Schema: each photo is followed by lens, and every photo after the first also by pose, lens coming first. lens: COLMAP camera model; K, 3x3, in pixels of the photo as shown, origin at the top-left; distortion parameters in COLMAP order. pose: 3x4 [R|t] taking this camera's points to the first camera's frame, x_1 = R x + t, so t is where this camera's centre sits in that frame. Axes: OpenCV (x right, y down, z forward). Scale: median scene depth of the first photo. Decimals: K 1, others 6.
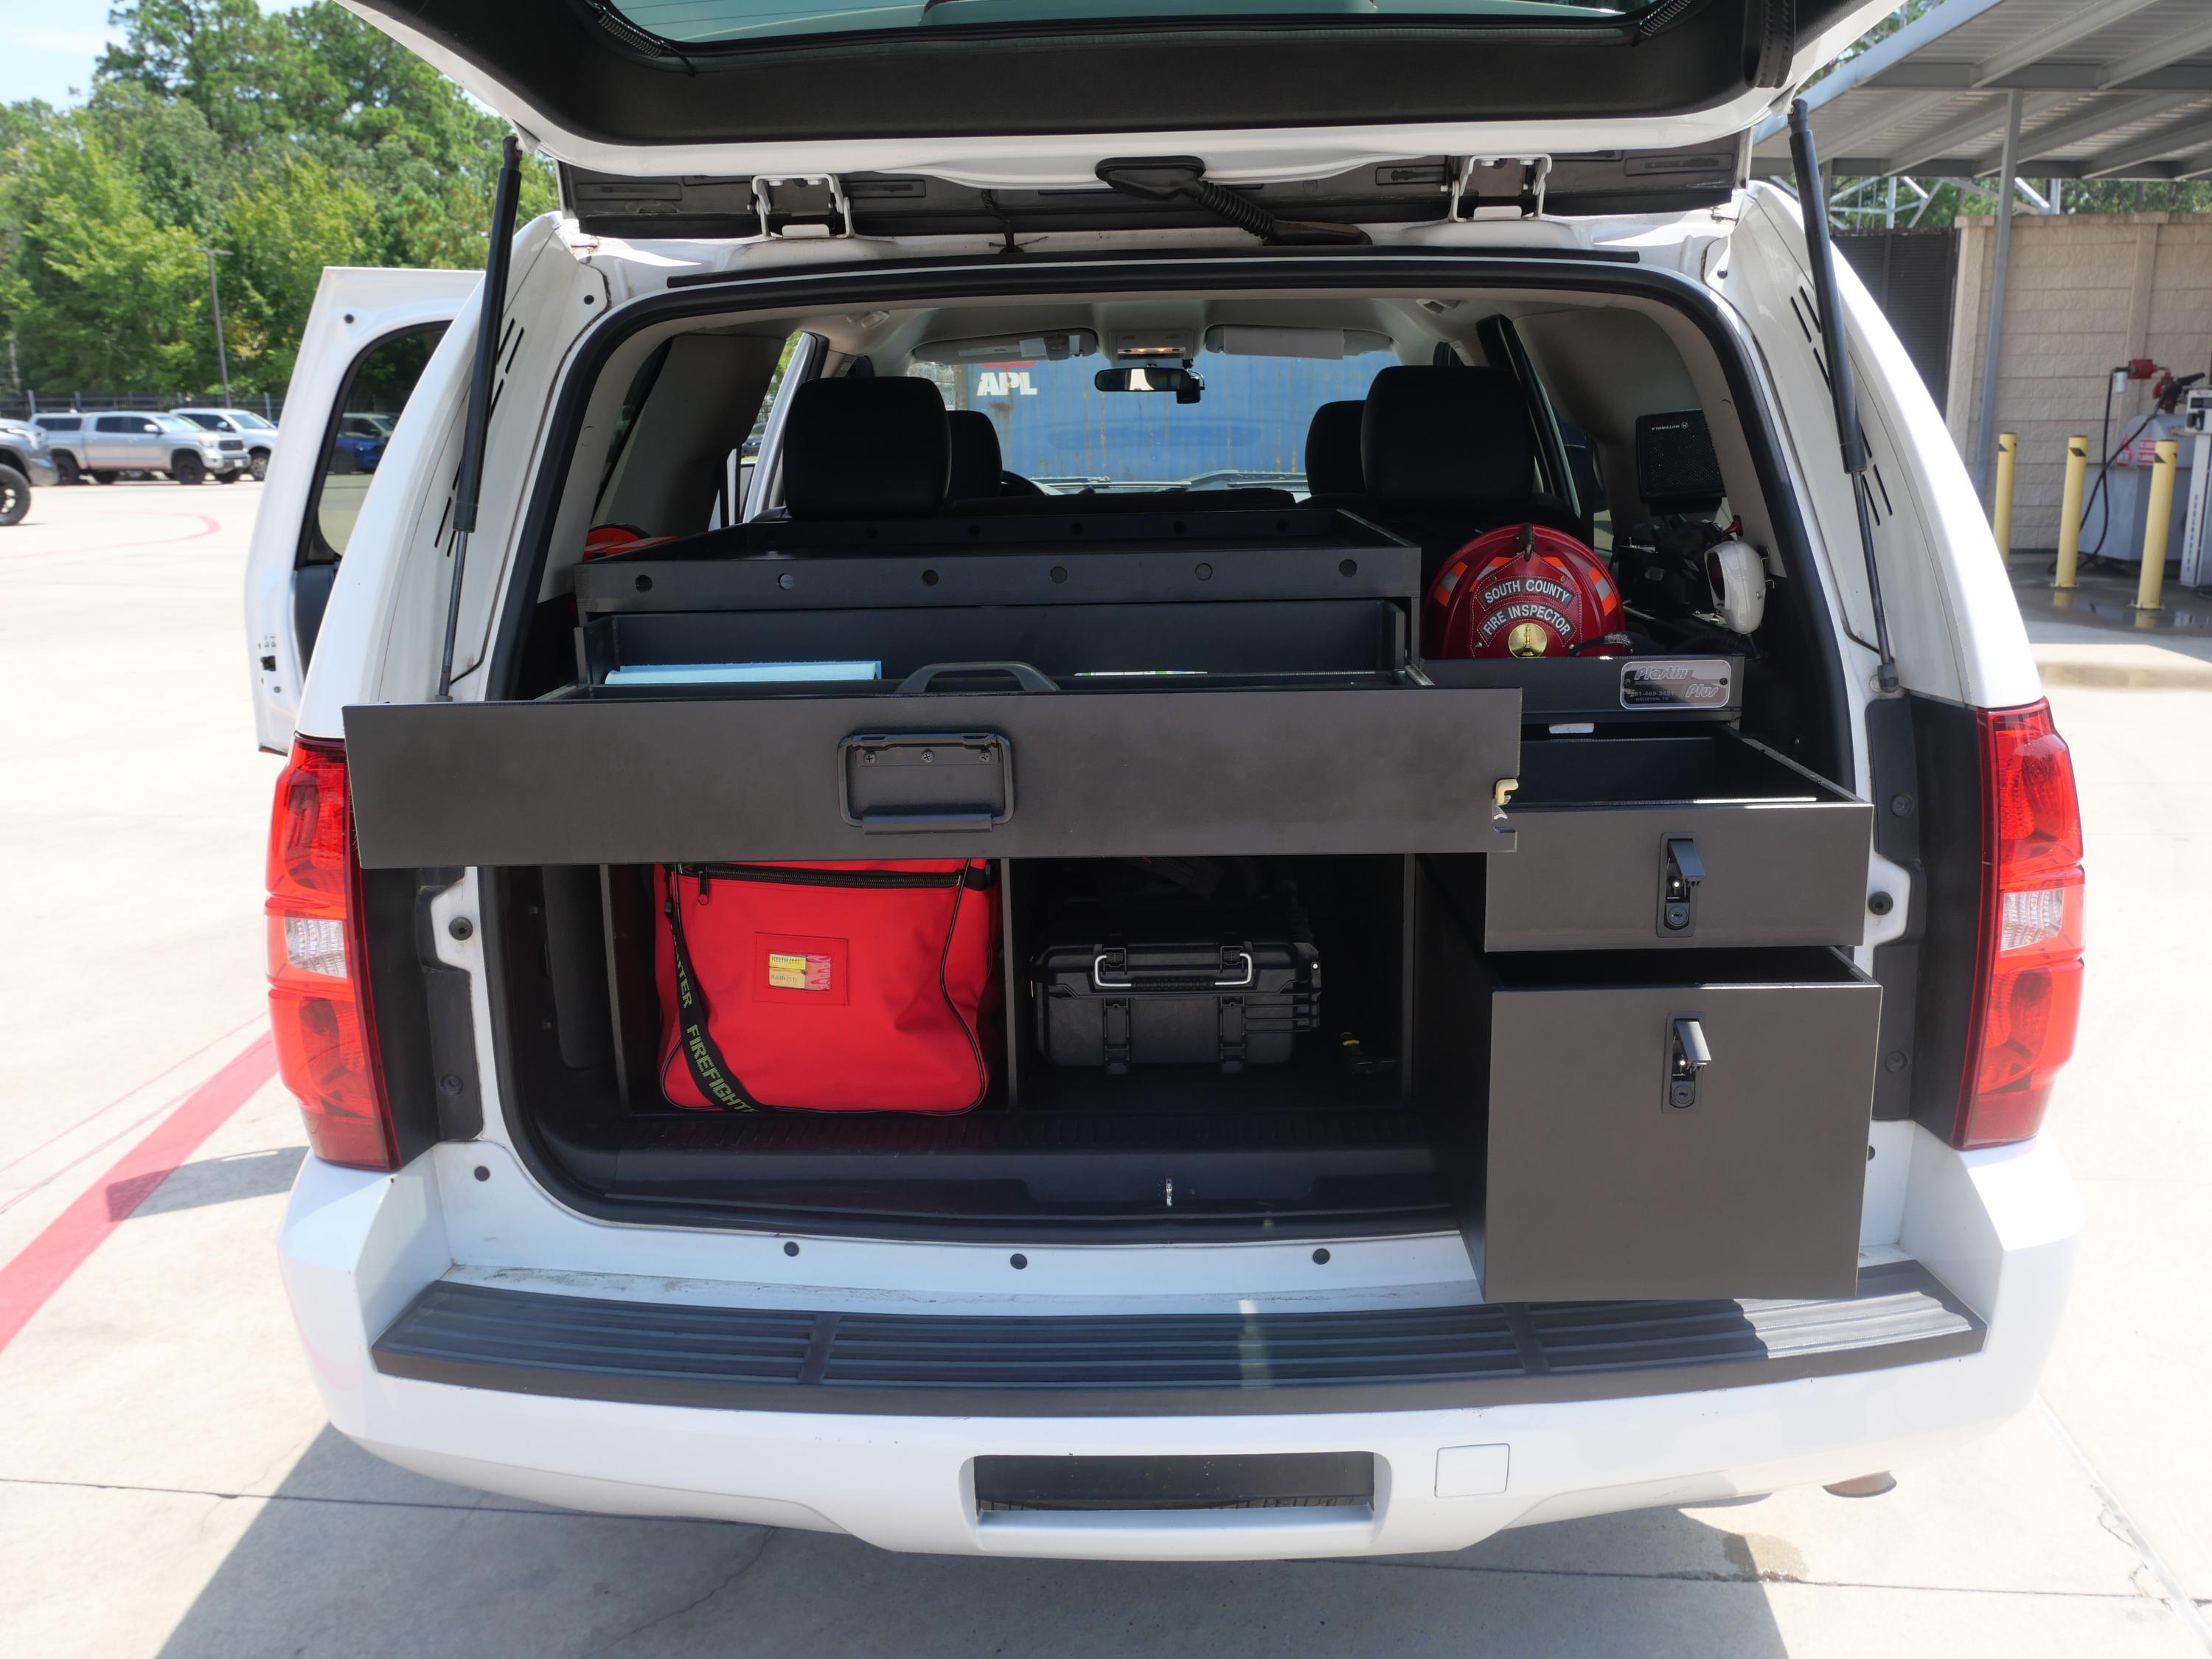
lens RADIAL K [[1846.8, 0, 1106.0], [0, 1846.8, 829.5], [0, 0, 1]] dist [0.003243, -0.014318]
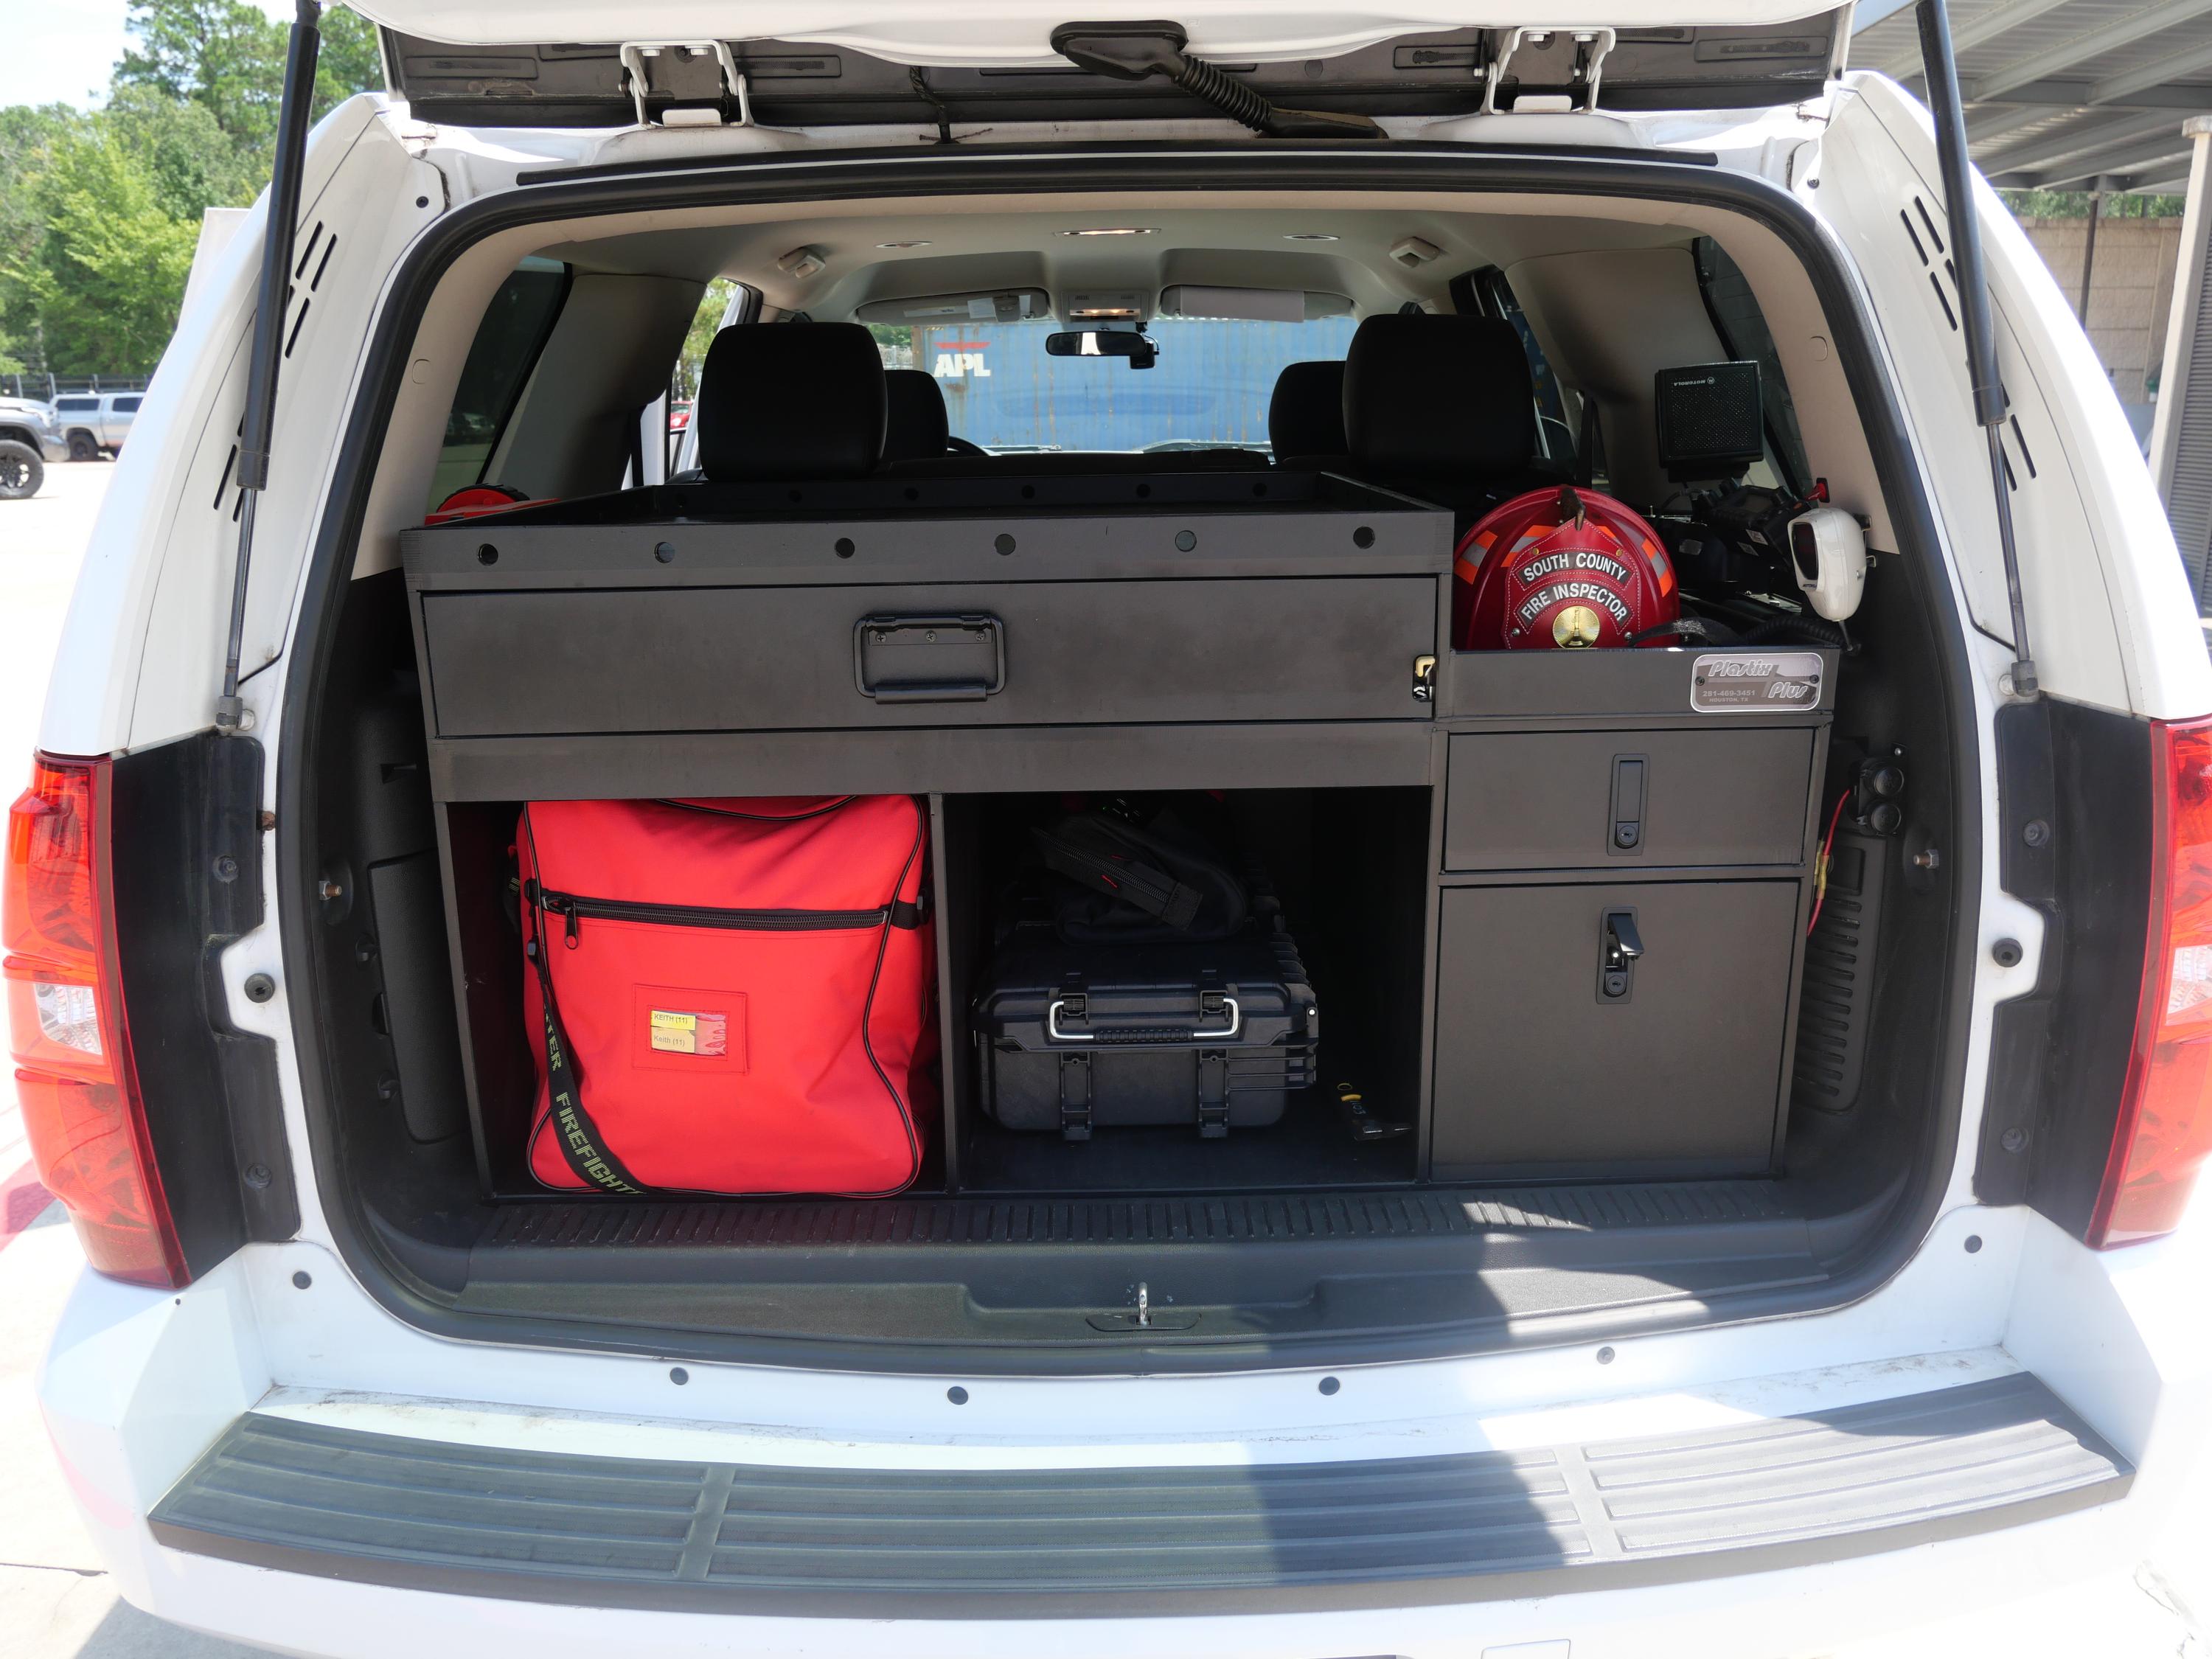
lens RADIAL K [[1660.9, 0, 1106.0], [0, 1660.9, 829.5], [0, 0, 1]] dist [-0.045061, 0.012551]
pose [[0.999511, -0.001320, 0.031226, -0.004291], [0.000298, 0.999465, 0.032717, -0.036033], [-0.031252, -0.032692, 0.998977, 0.264711]]
